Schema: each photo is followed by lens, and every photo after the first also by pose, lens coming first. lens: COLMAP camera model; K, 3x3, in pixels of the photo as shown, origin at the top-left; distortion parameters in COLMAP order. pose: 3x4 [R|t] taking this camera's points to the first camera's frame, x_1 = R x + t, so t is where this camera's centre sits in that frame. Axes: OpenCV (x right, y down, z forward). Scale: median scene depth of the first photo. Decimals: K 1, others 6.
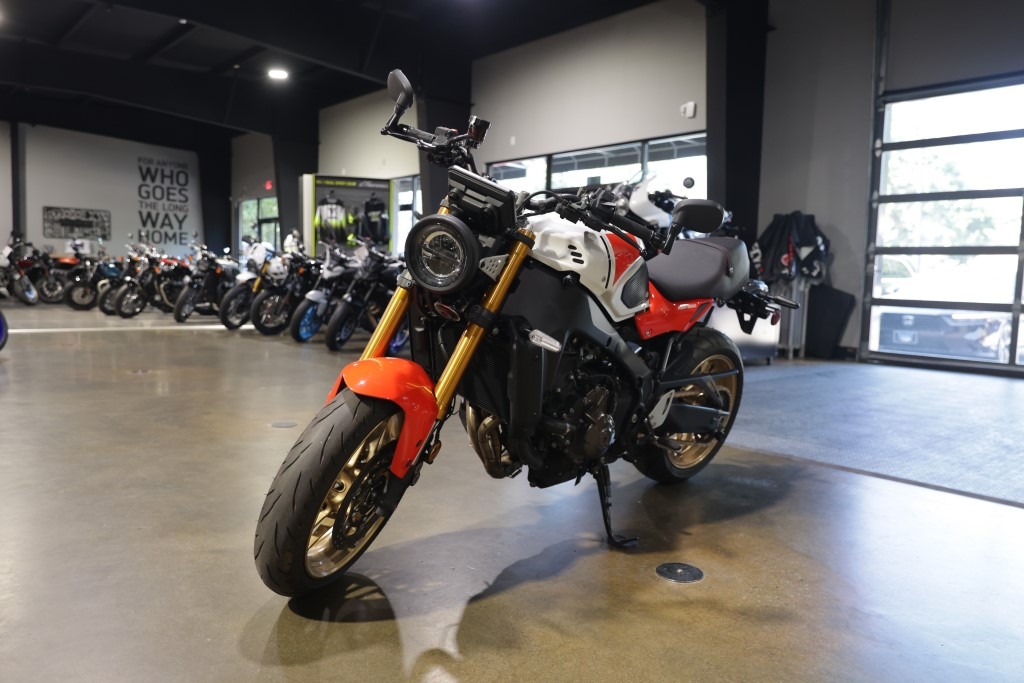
lens RADIAL K [[759.8, 0, 511.3], [0, 759.8, 336.2], [0, 0, 1]] dist [-0.005070, 0.002146]
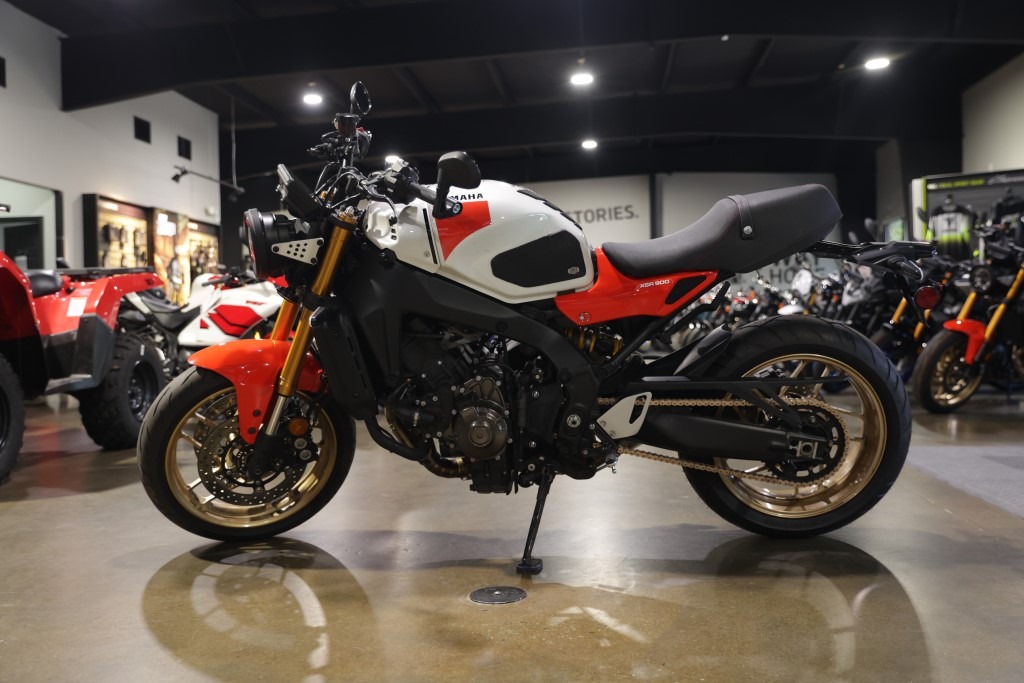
lens RADIAL K [[920.7, 0, 480.6], [0, 920.7, 331.9], [0, 0, 1]] dist [0.001544, -0.008173]
pose [[0.654606, -0.037034, -0.755062, 0.149576], [-0.017741, 0.997772, -0.064320, 0.013513], [0.755762, 0.055500, 0.652490, 0.047355]]
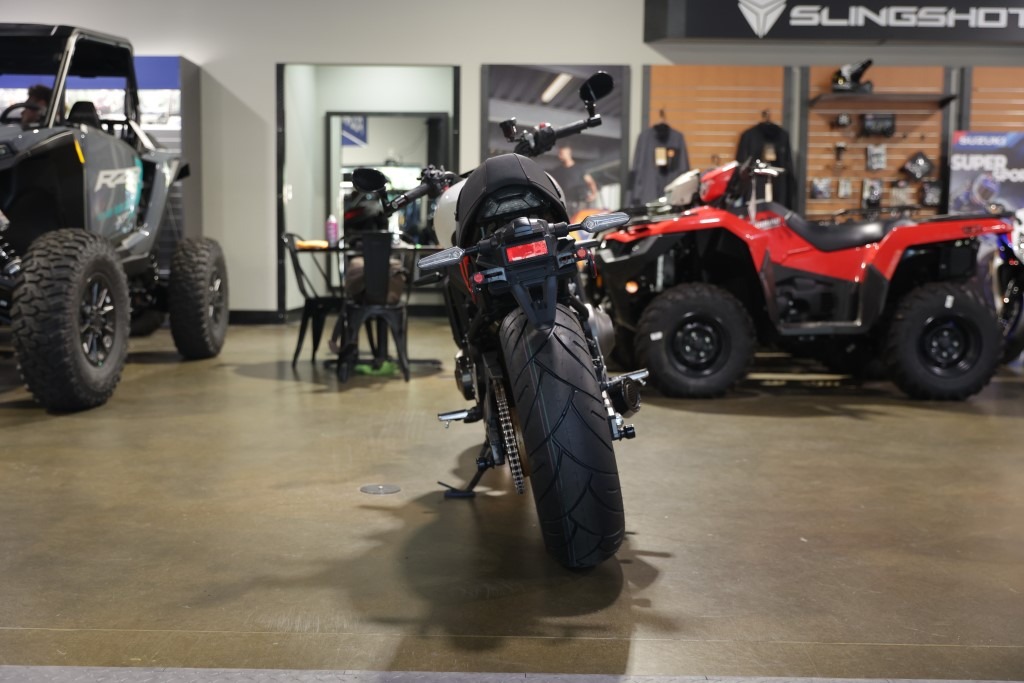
lens RADIAL K [[1016.2, 0, 501.6], [0, 1016.2, 342.7], [0, 0, 1]] dist [0.008599, 0.000000]
pose [[-0.674477, 0.026159, -0.737832, 0.186149], [-0.085937, 0.989797, 0.113651, -0.014704], [0.733277, 0.140062, -0.665347, 0.324034]]
